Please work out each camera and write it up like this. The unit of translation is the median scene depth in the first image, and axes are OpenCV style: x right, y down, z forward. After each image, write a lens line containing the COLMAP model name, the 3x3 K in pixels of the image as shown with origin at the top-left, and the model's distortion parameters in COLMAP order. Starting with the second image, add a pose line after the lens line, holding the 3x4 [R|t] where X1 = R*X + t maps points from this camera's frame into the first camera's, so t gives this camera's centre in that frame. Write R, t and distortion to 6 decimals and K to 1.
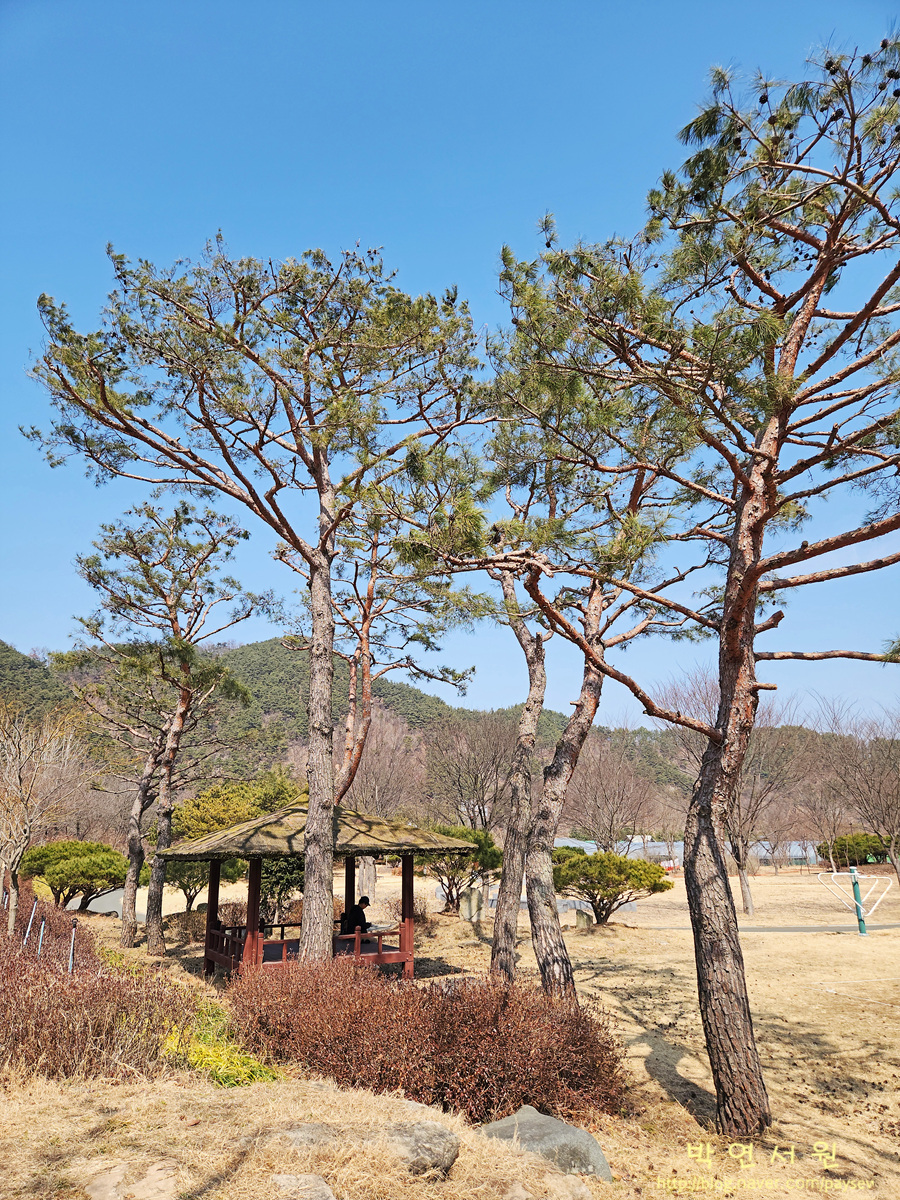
lens RADIAL K [[808.6, 0, 450.3], [0, 808.6, 624.7], [0, 0, 1]] dist [0.076209, -0.058181]
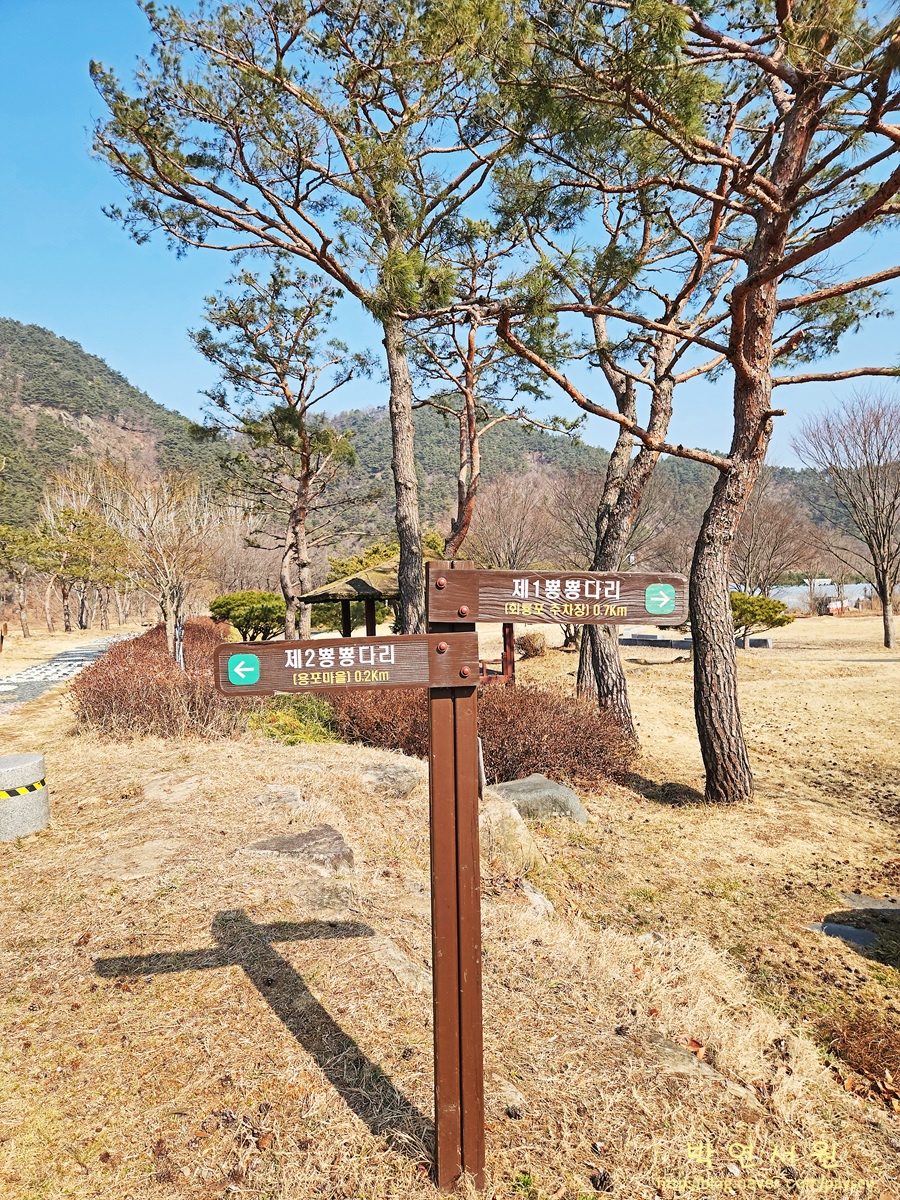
lens RADIAL K [[808.6, 0, 450.3], [0, 808.6, 624.7], [0, 0, 1]] dist [0.076209, -0.058181]
pose [[0.976381, -0.013607, -0.215627, 0.101077], [0.076230, 0.955528, 0.284879, 0.003842], [0.202161, -0.294588, 0.933996, -0.045916]]
